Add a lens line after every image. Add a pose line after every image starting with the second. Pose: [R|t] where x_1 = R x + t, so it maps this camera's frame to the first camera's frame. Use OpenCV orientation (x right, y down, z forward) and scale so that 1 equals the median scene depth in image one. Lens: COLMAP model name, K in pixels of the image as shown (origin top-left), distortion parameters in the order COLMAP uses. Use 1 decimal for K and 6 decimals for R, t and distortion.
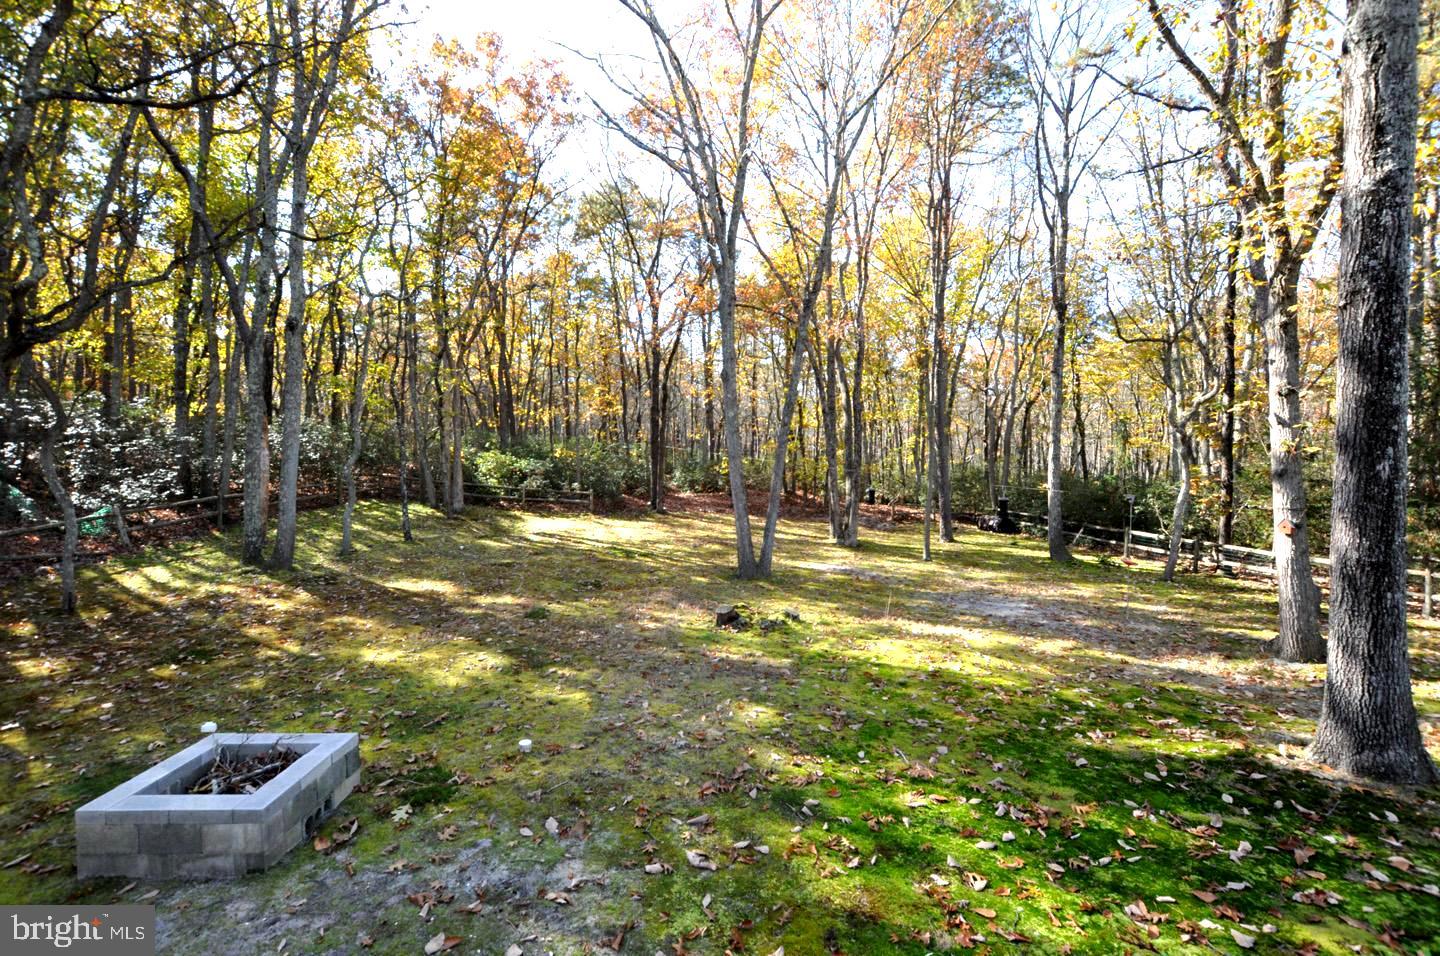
lens RADIAL K [[630.1, 0, 723.3], [0, 630.1, 478.8], [0, 0, 1]] dist [-0.033412, 0.003481]
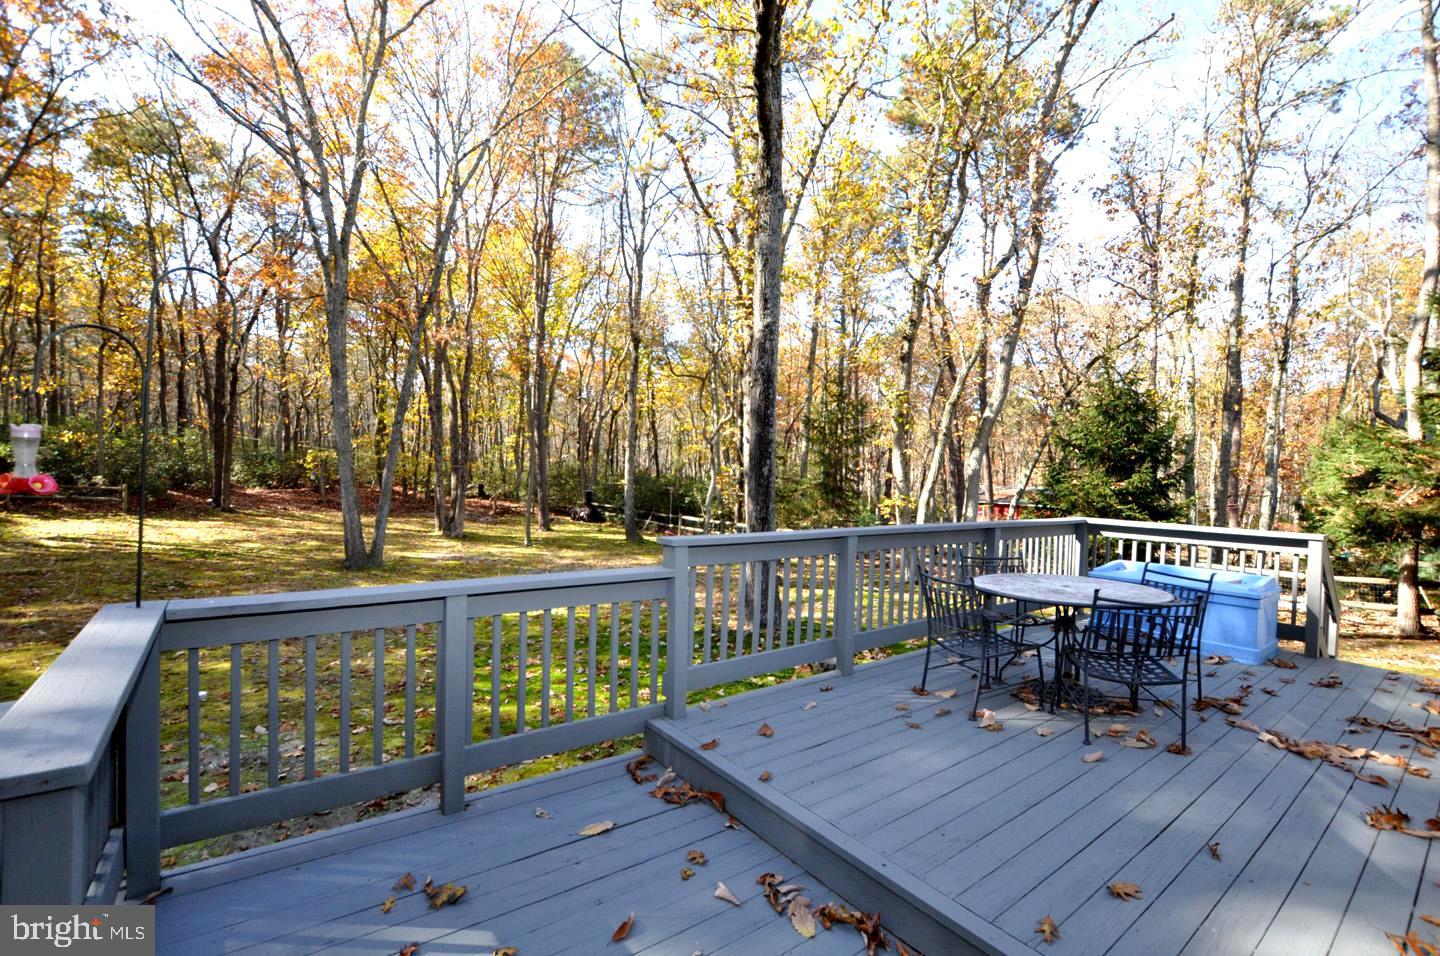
lens RADIAL K [[630.1, 0, 723.3], [0, 630.1, 478.8], [0, 0, 1]] dist [-0.033412, 0.003481]
pose [[0.813424, 0.007082, 0.581627, -0.044733], [-0.009449, 0.999955, 0.001038, 0.001855], [-0.581594, -0.006340, 0.813455, -0.118938]]
